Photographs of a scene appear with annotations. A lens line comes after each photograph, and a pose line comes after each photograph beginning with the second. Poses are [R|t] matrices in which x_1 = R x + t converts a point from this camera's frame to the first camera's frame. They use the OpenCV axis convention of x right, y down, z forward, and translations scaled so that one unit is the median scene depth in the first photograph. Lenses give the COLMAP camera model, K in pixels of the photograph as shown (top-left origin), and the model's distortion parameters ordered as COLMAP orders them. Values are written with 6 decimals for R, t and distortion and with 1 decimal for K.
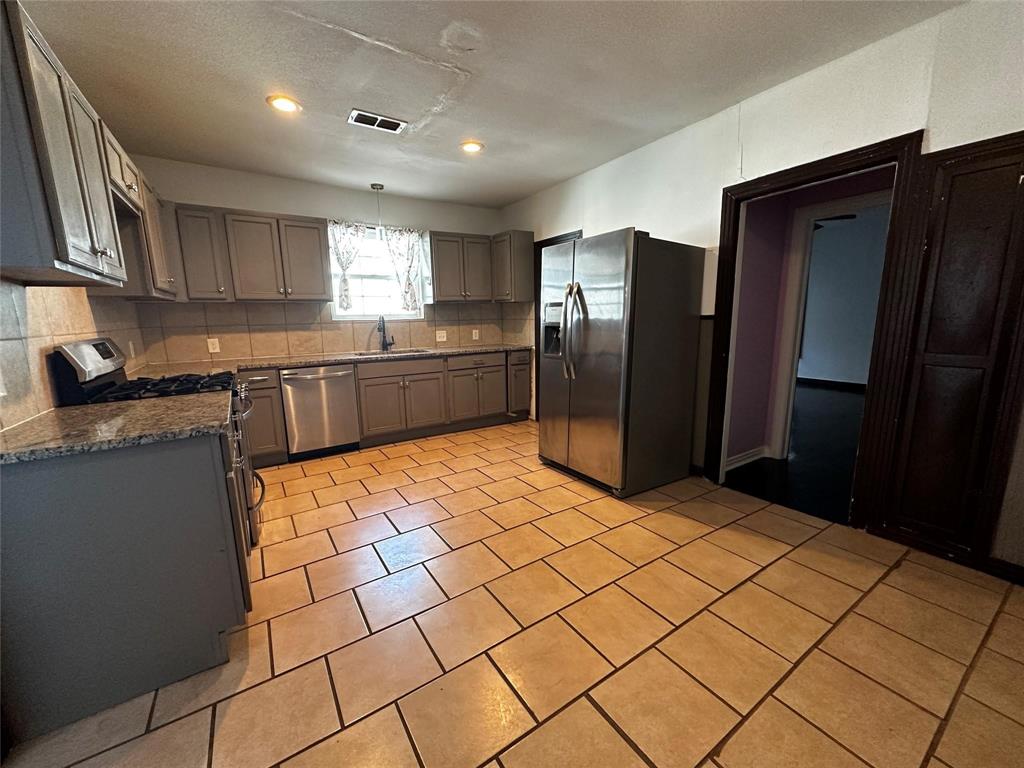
lens RADIAL K [[410.7, 0, 512.0], [0, 410.7, 384.0], [0, 0, 1]] dist [-0.000083, -0.000020]
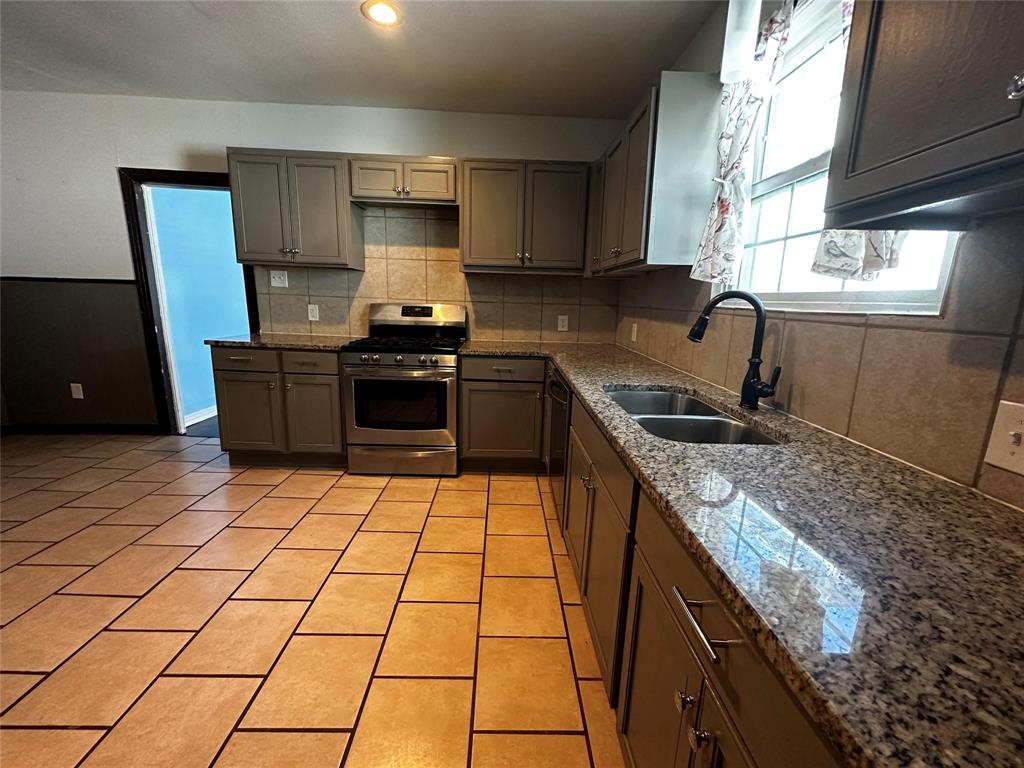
lens RADIAL K [[410.7, 0, 512.0], [0, 410.7, 384.0], [0, 0, 1]] dist [-0.000083, -0.000020]
pose [[-0.535776, 0.170069, -0.827055, 0.061736], [-0.164790, 0.939609, 0.299967, -0.214807], [0.828123, 0.297005, -0.475394, 1.316199]]
